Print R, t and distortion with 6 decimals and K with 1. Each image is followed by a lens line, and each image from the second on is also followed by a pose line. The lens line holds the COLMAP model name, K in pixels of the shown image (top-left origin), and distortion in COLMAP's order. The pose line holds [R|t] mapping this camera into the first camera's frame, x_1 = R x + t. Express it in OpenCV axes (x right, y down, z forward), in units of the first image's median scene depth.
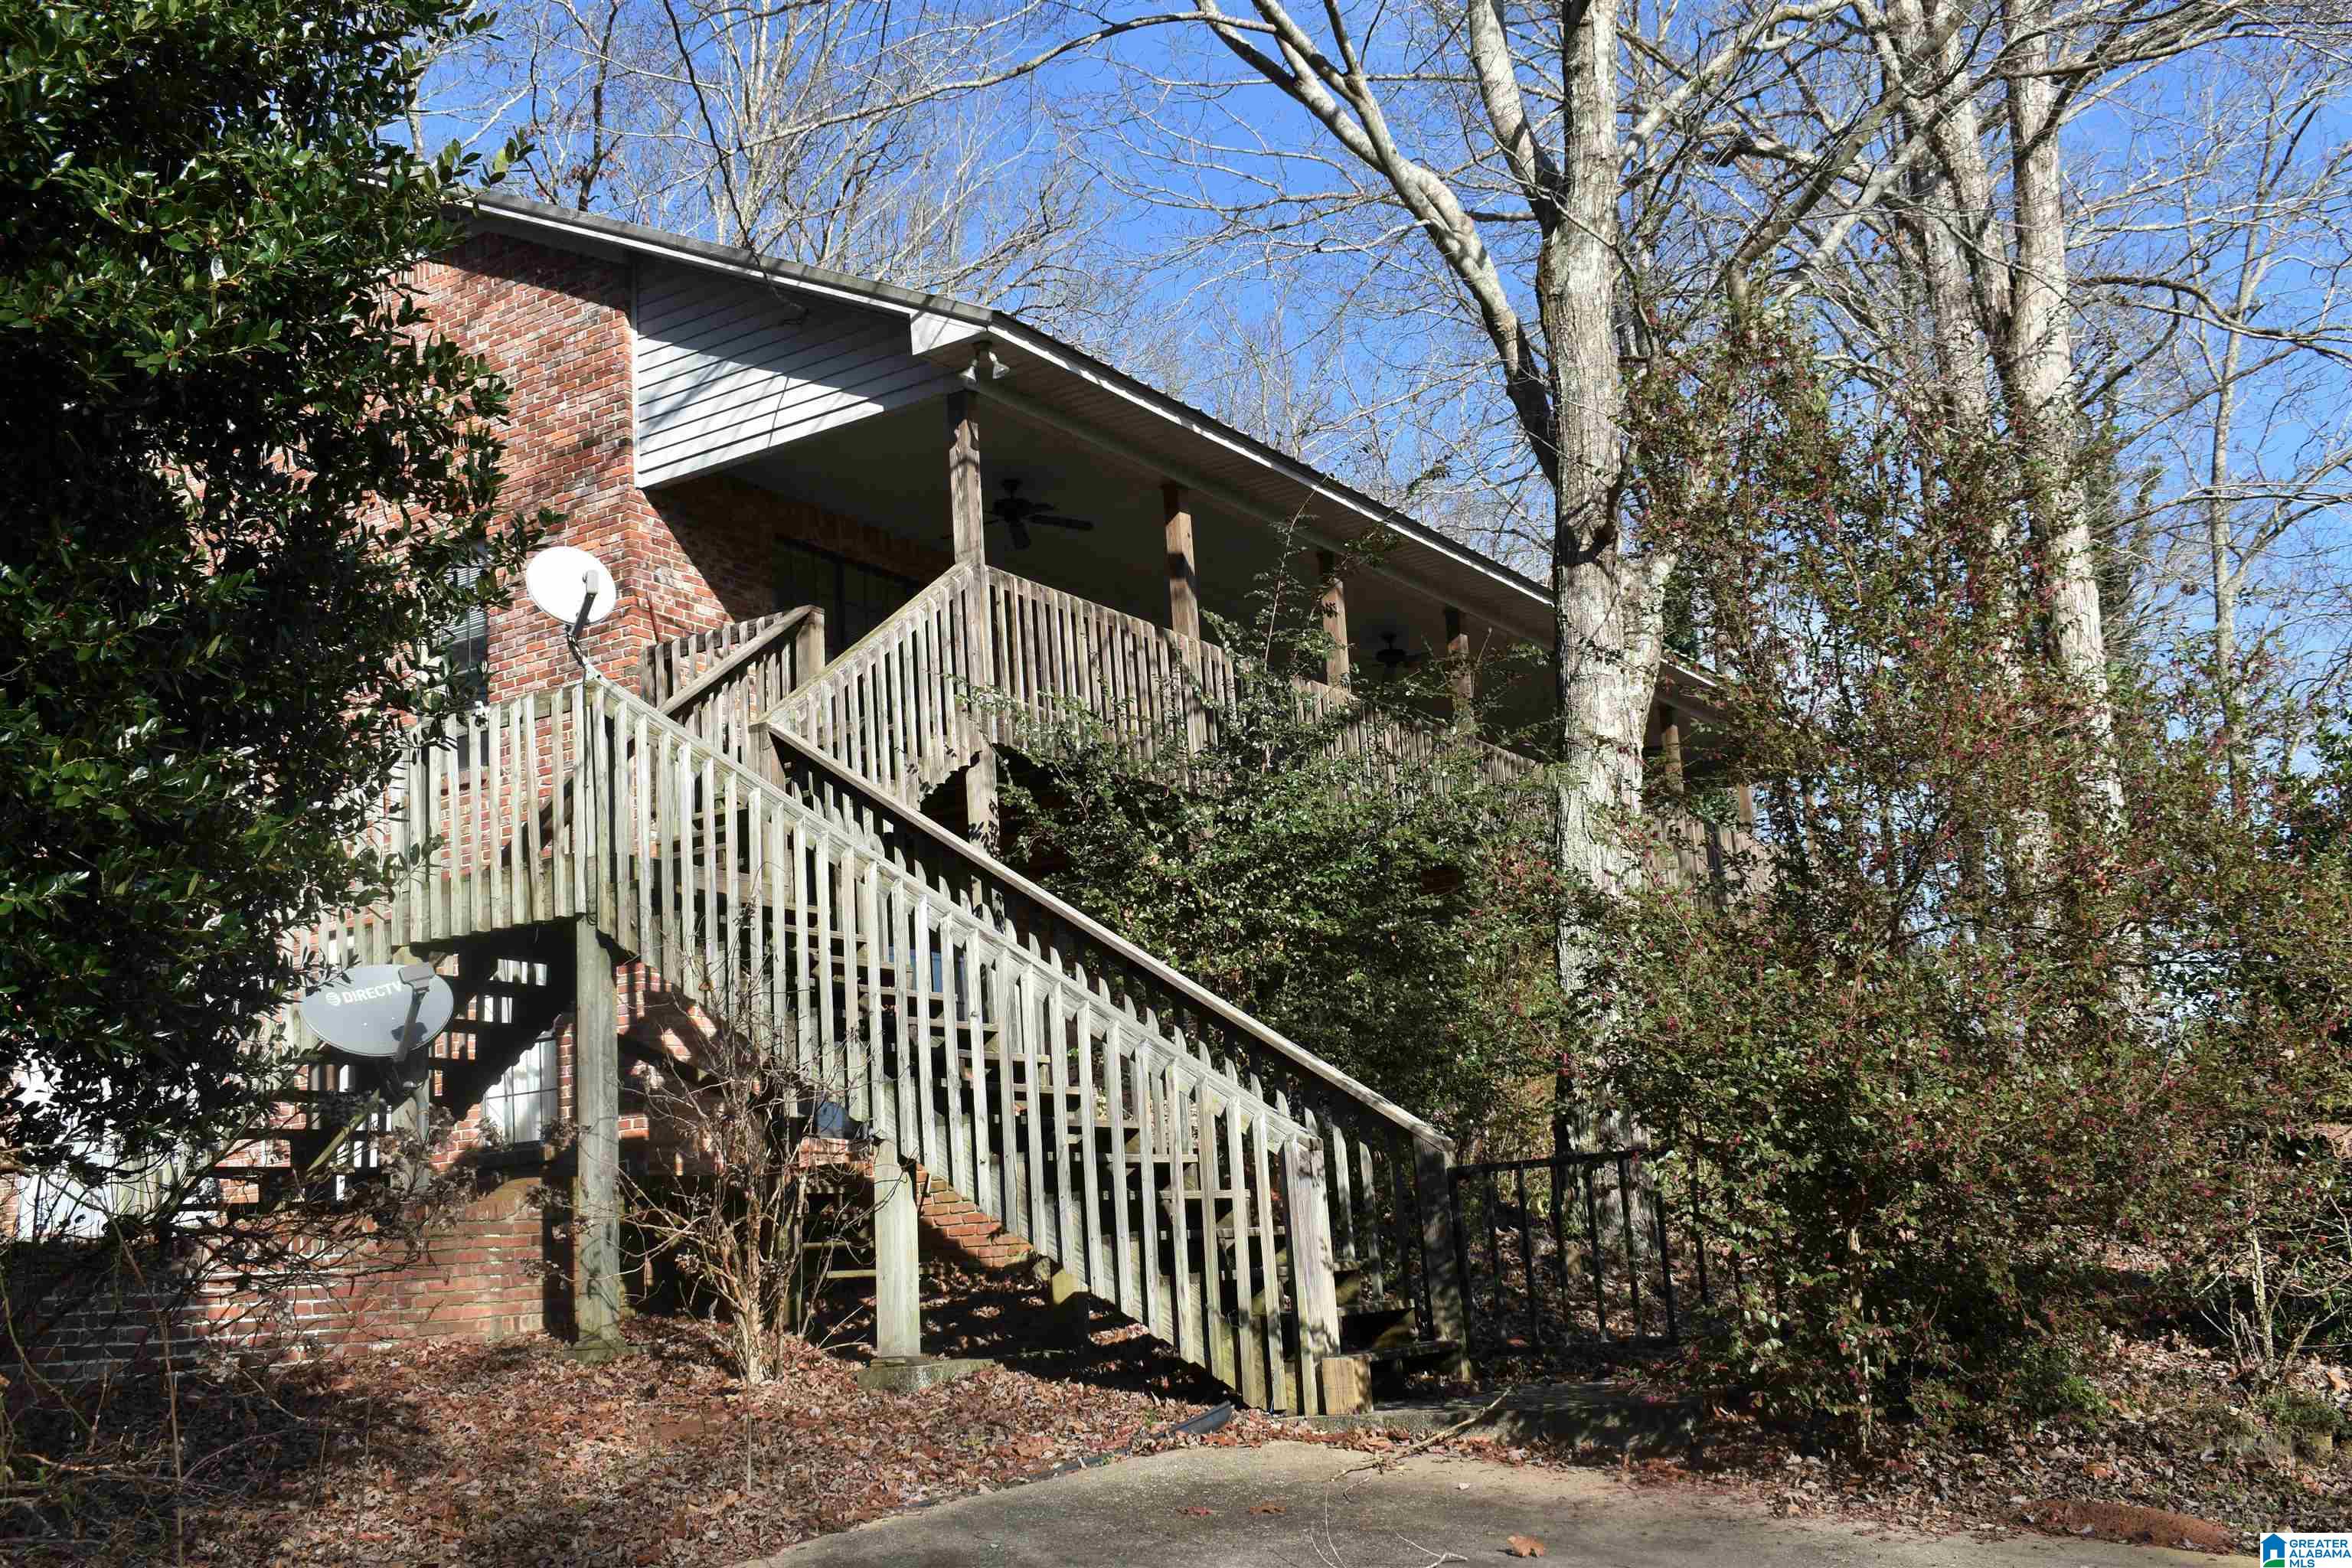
lens RADIAL K [[2404.5, 0, 1180.3], [0, 2404.5, 790.8], [0, 0, 1]] dist [-0.070834, 0.002628]
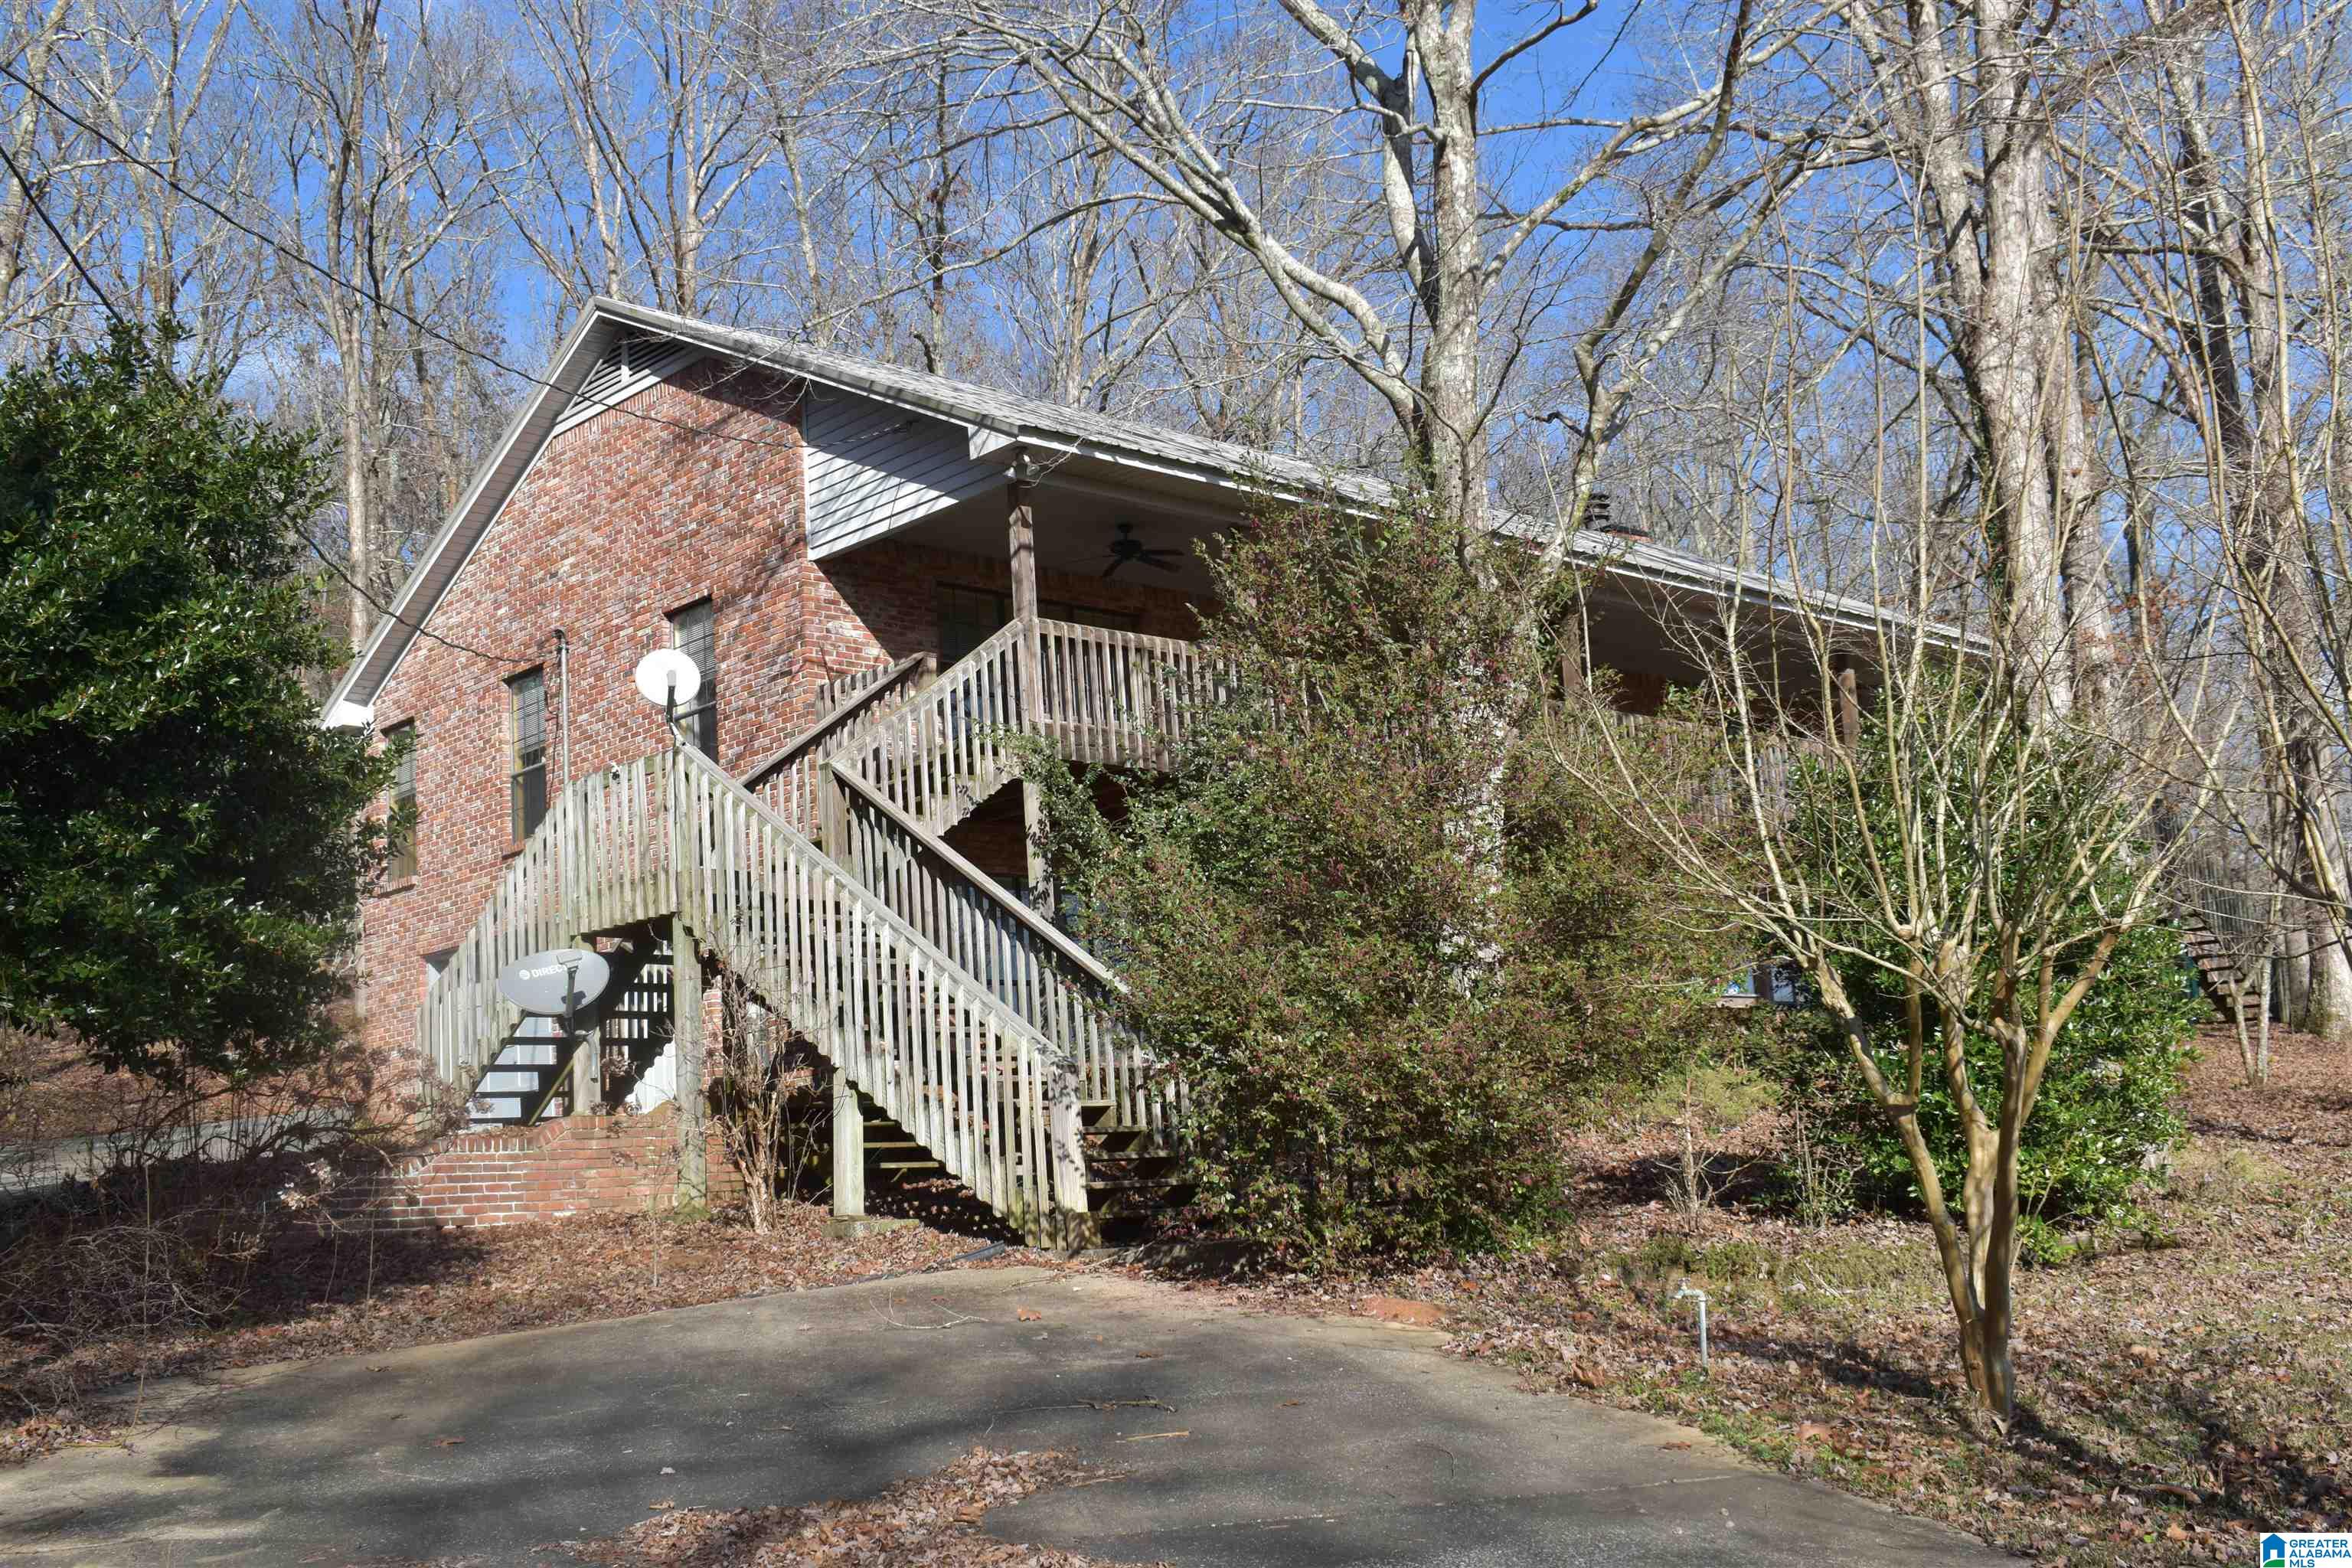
lens RADIAL K [[2491.5, 0, 1176.0], [0, 2491.5, 784.0], [0, 0, 1]] dist [-0.068013, -0.010993]
pose [[0.972343, -0.040991, -0.229933, 0.295821], [0.049323, 0.998314, 0.030603, -0.042904], [0.228291, -0.041098, 0.972725, -0.284398]]
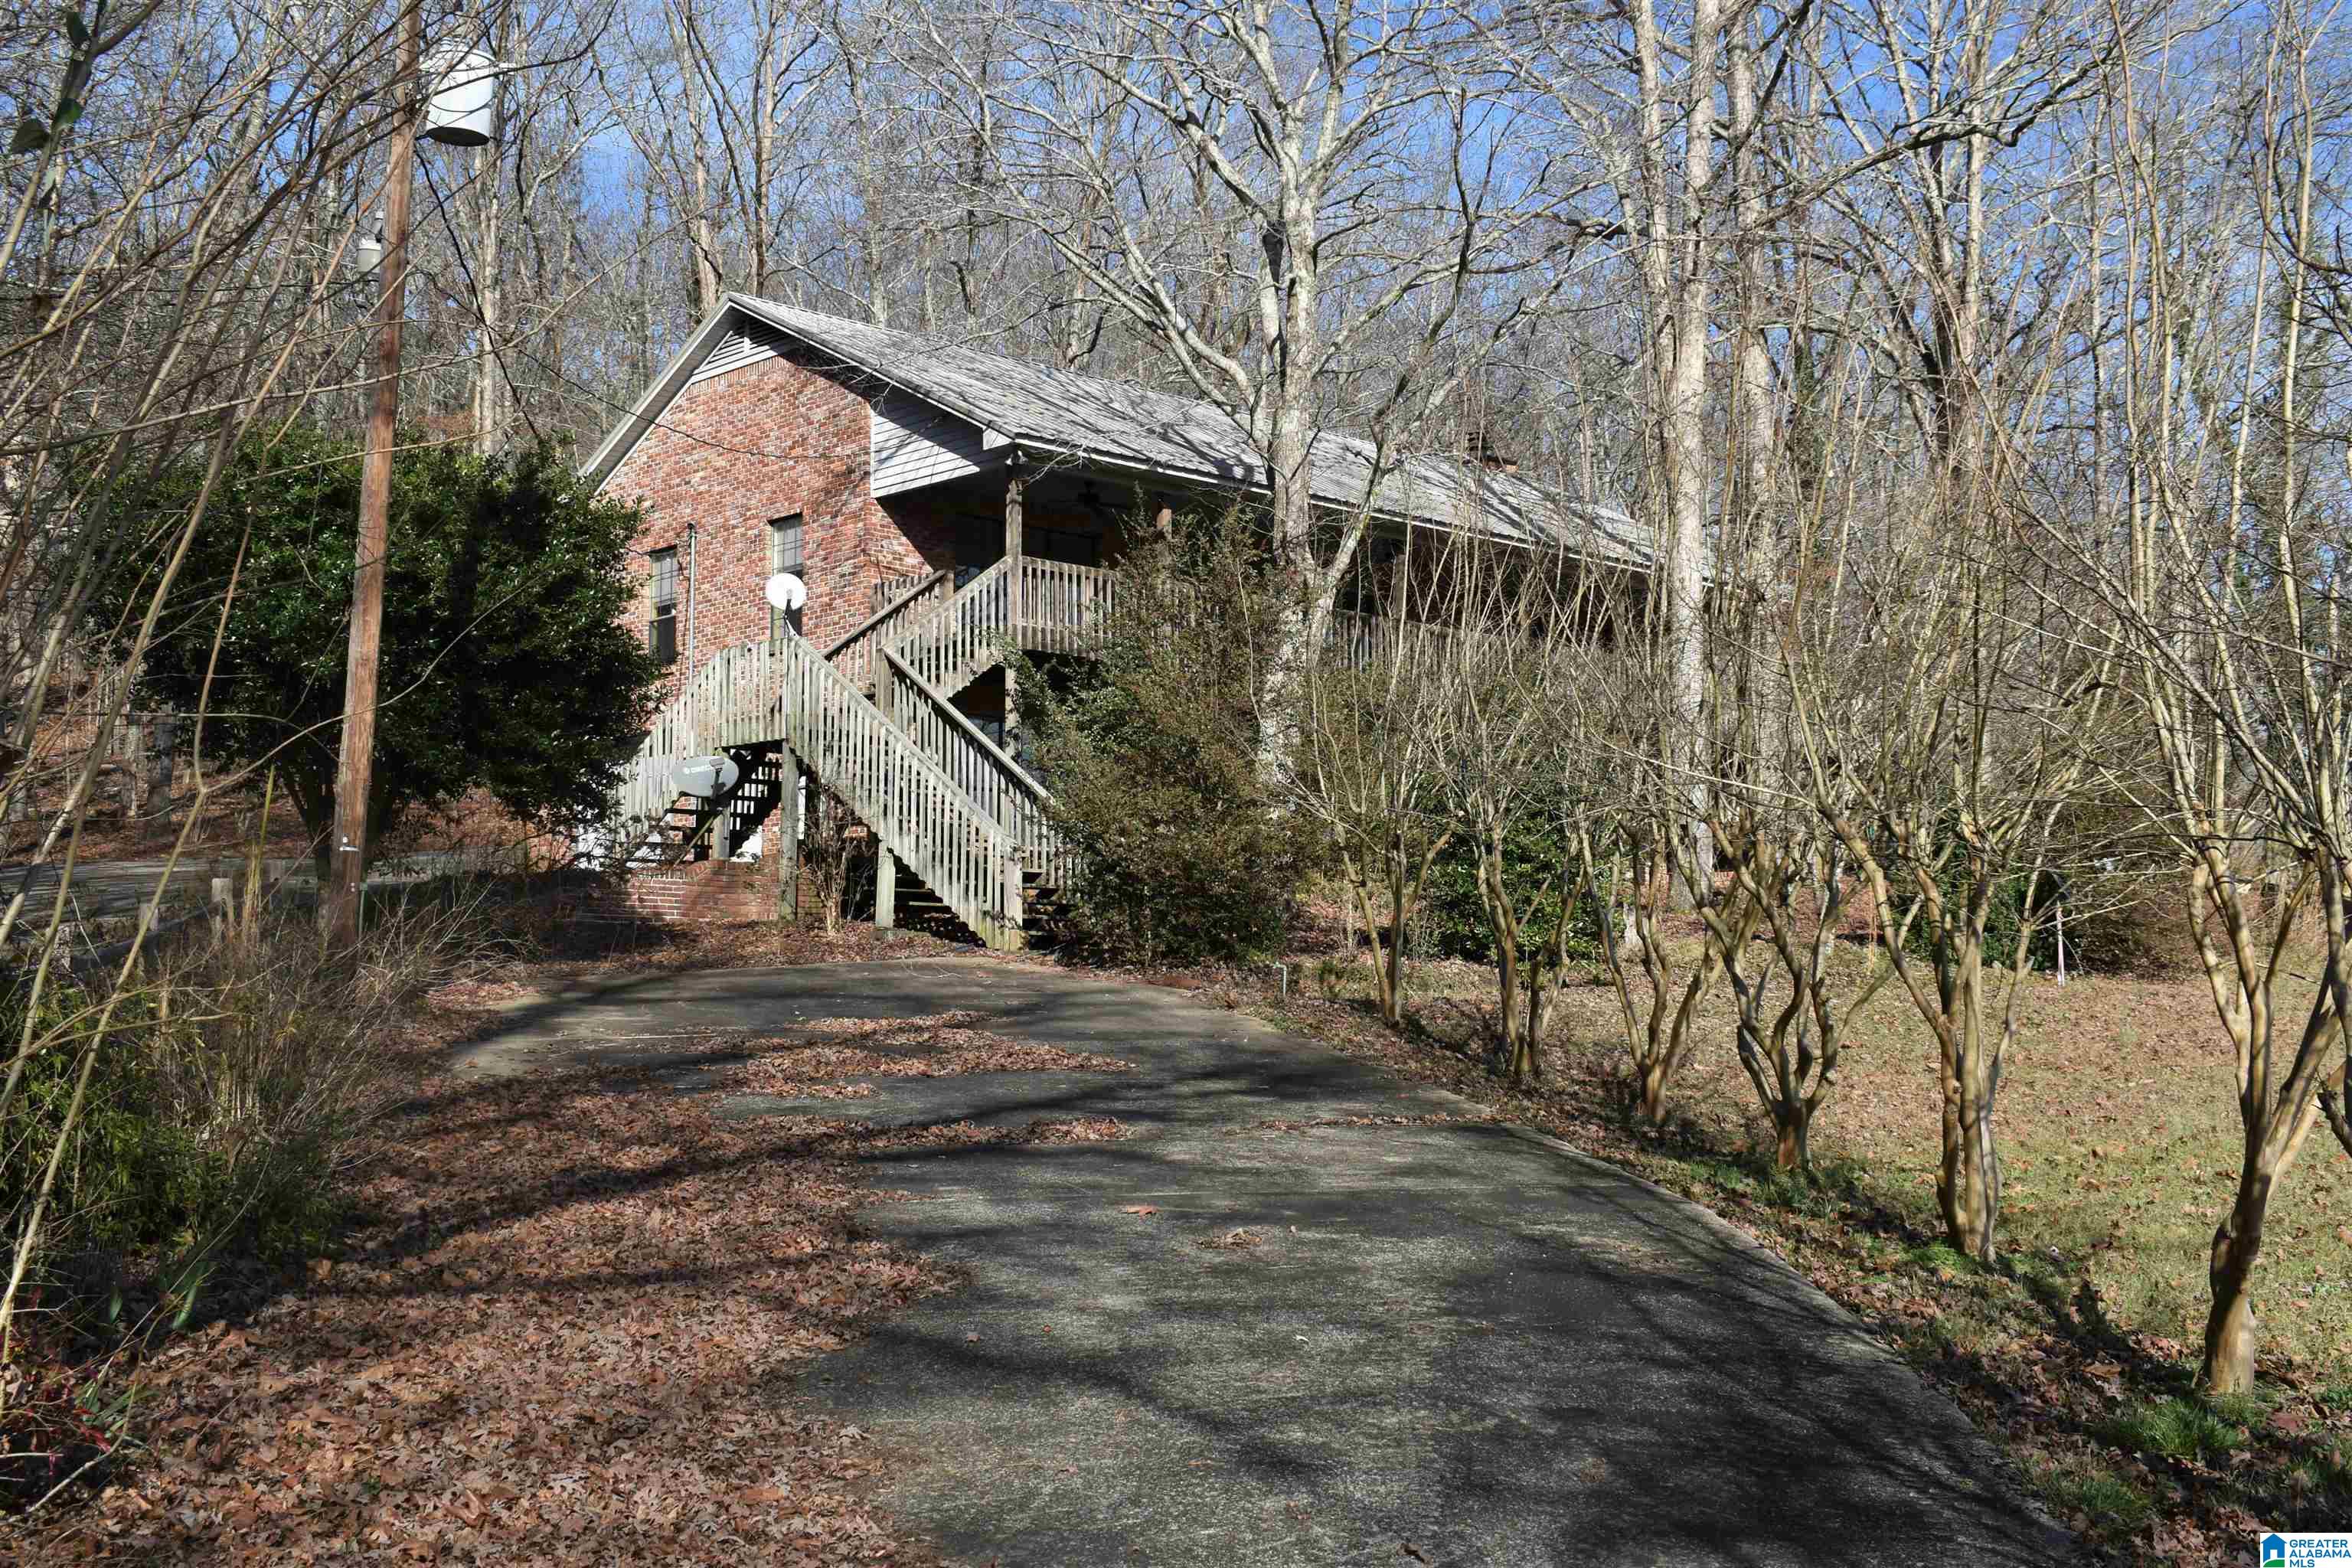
lens RADIAL K [[2404.5, 0, 1180.3], [0, 2404.5, 790.8], [0, 0, 1]] dist [-0.070834, 0.002628]
pose [[0.973205, 0.039894, -0.226453, 0.501509], [-0.014075, 0.993323, 0.114503, -0.131131], [0.229509, -0.108248, 0.967268, -0.897168]]
